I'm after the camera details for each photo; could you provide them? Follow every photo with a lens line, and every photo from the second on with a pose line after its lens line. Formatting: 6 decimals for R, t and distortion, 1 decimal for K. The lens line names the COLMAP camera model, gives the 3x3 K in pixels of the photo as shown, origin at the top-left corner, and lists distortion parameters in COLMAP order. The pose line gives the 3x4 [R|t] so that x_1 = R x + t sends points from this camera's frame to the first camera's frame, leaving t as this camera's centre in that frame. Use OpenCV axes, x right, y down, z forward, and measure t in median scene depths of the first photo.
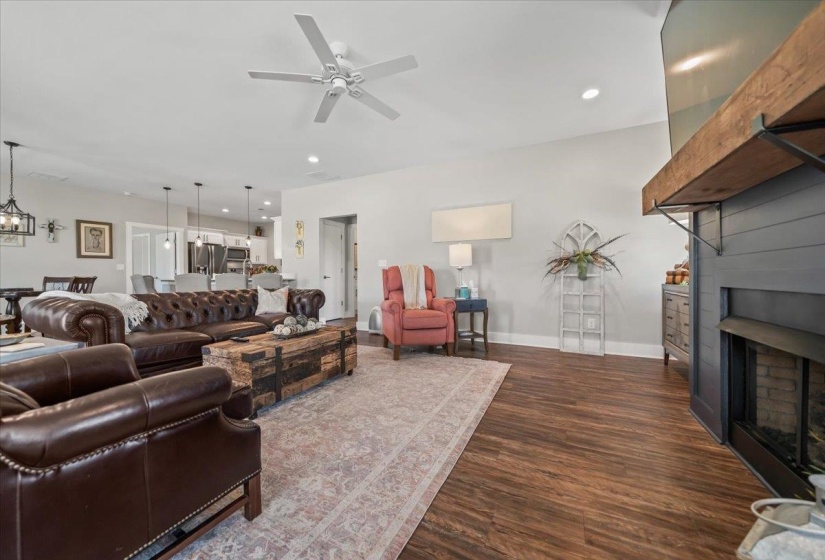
lens RADIAL K [[310.2, 0, 416.6], [0, 310.2, 273.8], [0, 0, 1]] dist [-0.003884, 0.000459]
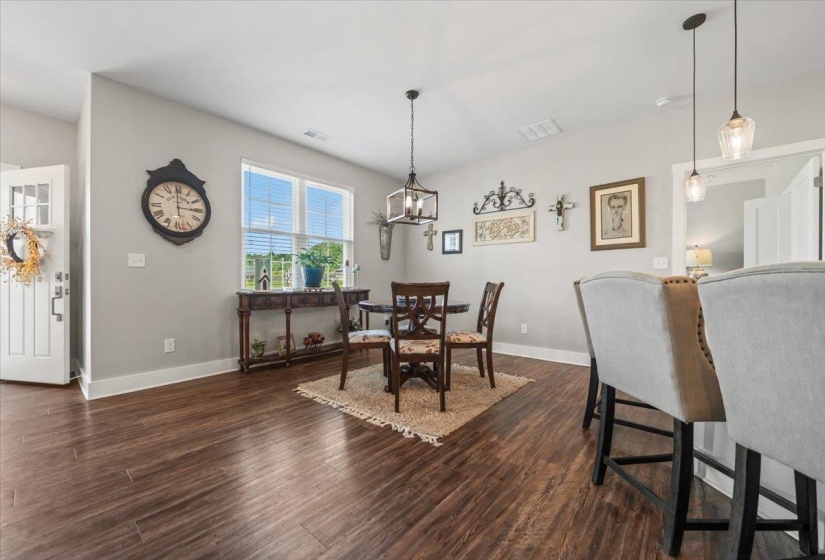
lens RADIAL K [[339.7, 0, 416.2], [0, 339.7, 283.5], [0, 0, 1]] dist [0.001045, -0.001328]
pose [[-0.240288, 0.007739, -0.970671, -0.380594], [0.005792, 0.999962, 0.006539, 0.003900], [0.970684, -0.004051, -0.240324, 0.816878]]
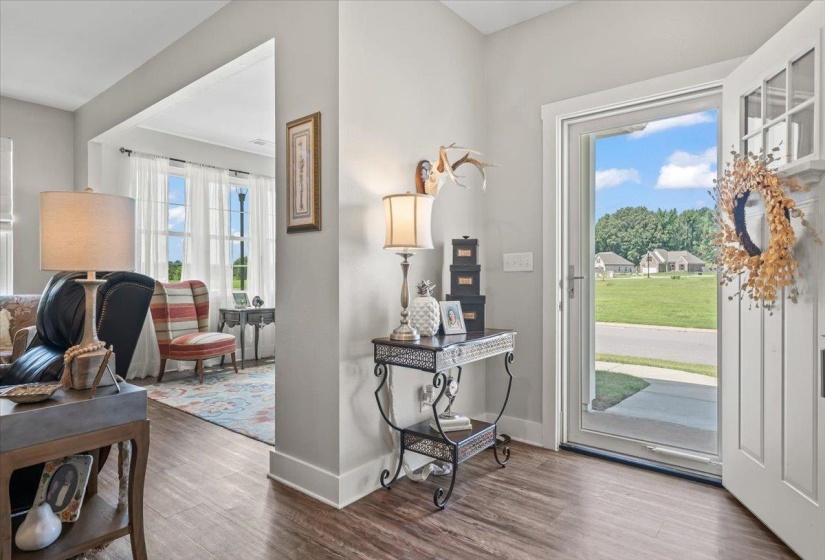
lens RADIAL K [[471.9, 0, 408.4], [0, 471.9, 279.7], [0, 0, 1]] dist [-0.001330, 0.001971]
pose [[-0.978868, 0.008551, 0.204312, -0.578209], [0.008386, 0.999963, -0.001672, -0.014088], [-0.204319, 0.000076, -0.978904, 0.457282]]
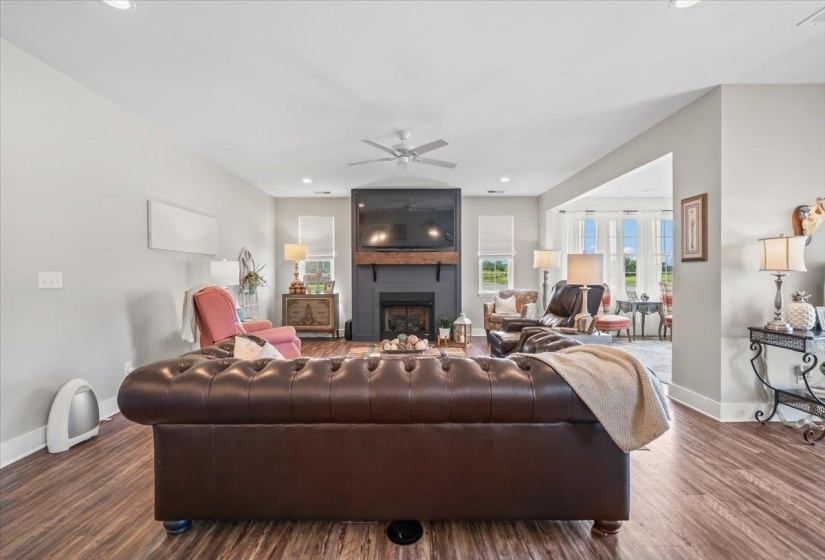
lens RADIAL K [[339.7, 0, 405.4], [0, 339.7, 276.0], [0, 0, 1]] dist [0.001045, -0.001328]
pose [[-0.461731, 0.005943, 0.887000, -0.659751], [0.000689, 0.999980, -0.006341, -0.031540], [-0.887020, -0.002316, -0.461726, 0.697398]]
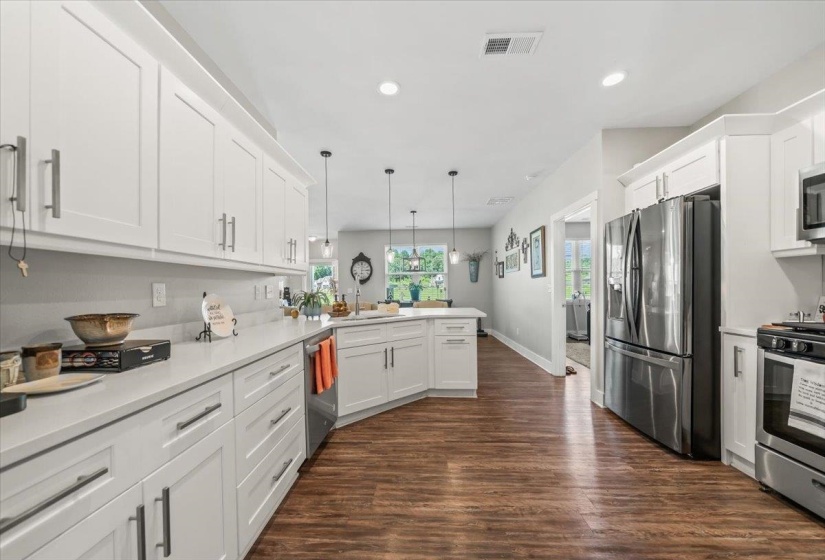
lens RADIAL K [[310.2, 0, 410.2], [0, 310.2, 287.8], [0, 0, 1]] dist [-0.003884, 0.000459]
pose [[-0.909790, 0.018833, -0.414641, -0.456169], [0.023482, 0.999706, -0.006115, -0.029021], [0.414404, -0.015299, -0.909964, 1.585577]]
